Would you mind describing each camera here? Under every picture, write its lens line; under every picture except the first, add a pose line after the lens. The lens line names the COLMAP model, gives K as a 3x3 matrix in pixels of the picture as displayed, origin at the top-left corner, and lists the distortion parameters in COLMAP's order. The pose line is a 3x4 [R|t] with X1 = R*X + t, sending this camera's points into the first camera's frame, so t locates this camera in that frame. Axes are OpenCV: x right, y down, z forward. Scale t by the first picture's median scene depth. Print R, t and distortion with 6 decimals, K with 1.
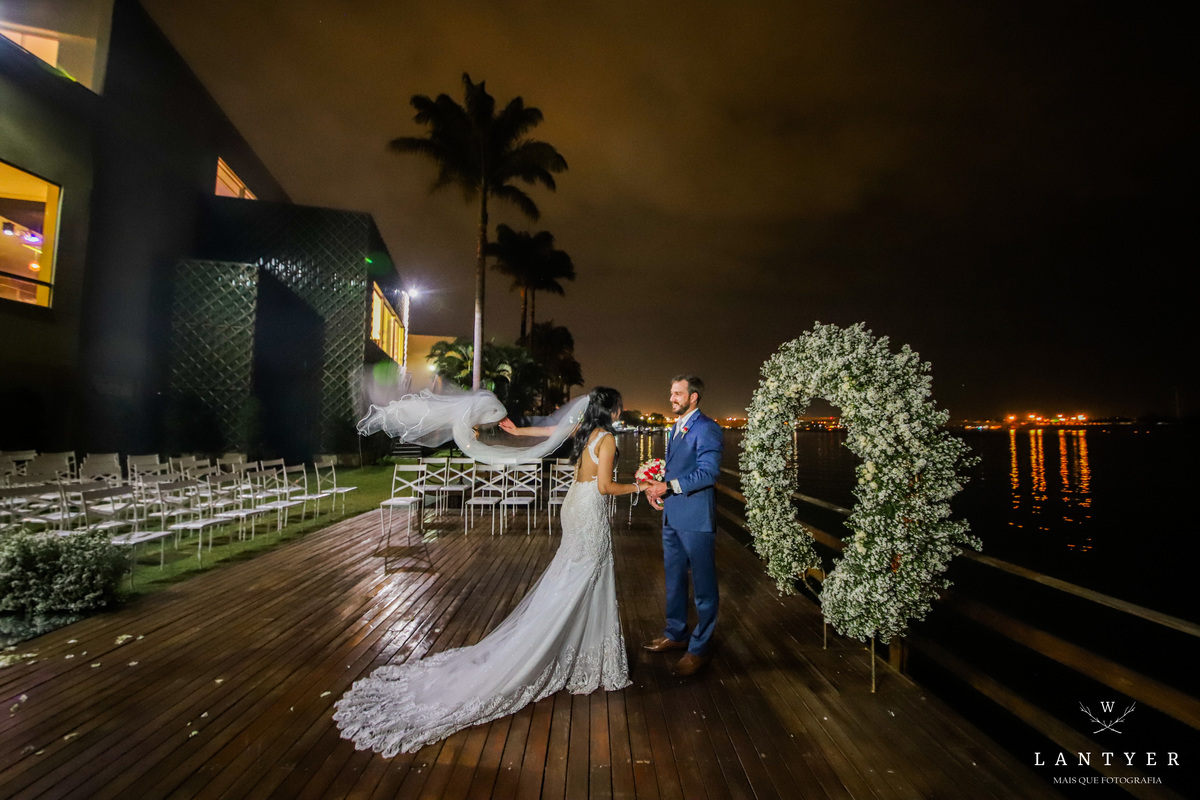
lens RADIAL K [[431.4, 0, 605.4], [0, 431.4, 398.1], [0, 0, 1]] dist [-0.006477, -0.004566]
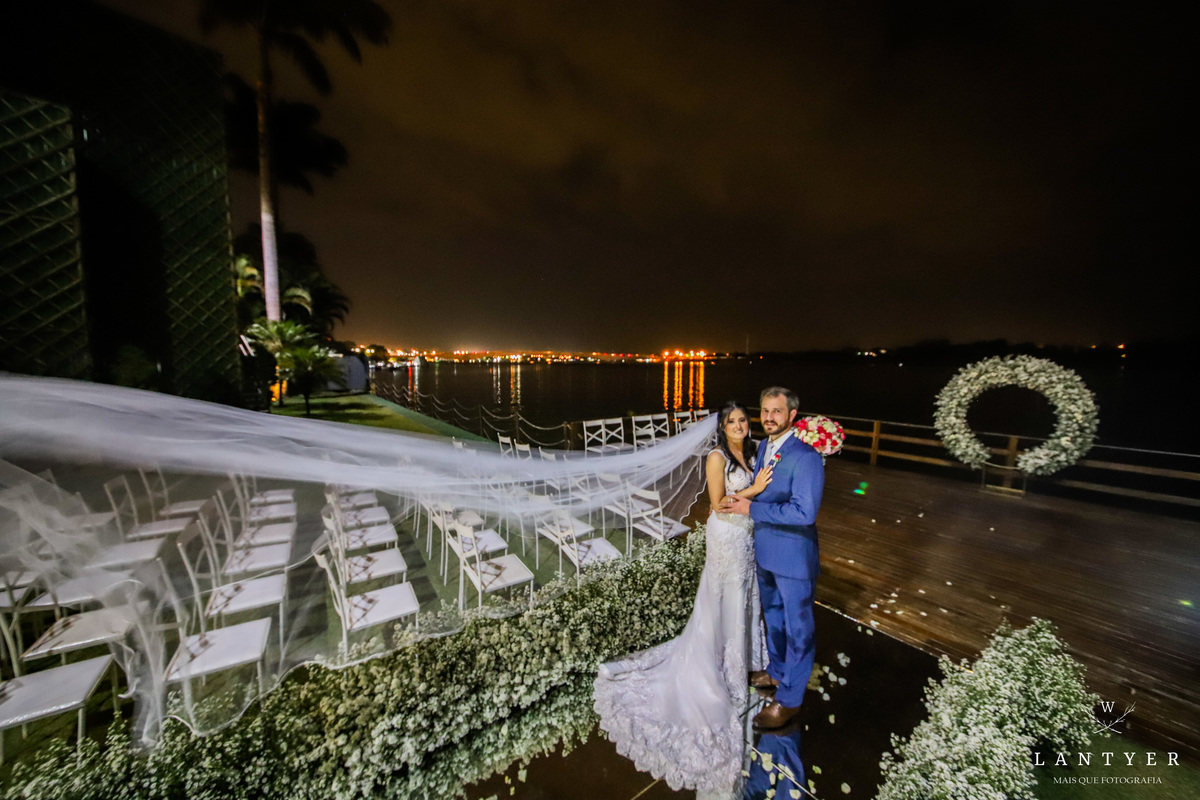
lens RADIAL K [[431.4, 0, 605.5], [0, 431.4, 406.9], [0, 0, 1]] dist [-0.006477, -0.004566]
pose [[0.806034, -0.065258, 0.588261, -1.477115], [-0.039029, 0.985879, 0.162845, -0.099893], [-0.590581, -0.154218, 0.792105, 0.235763]]
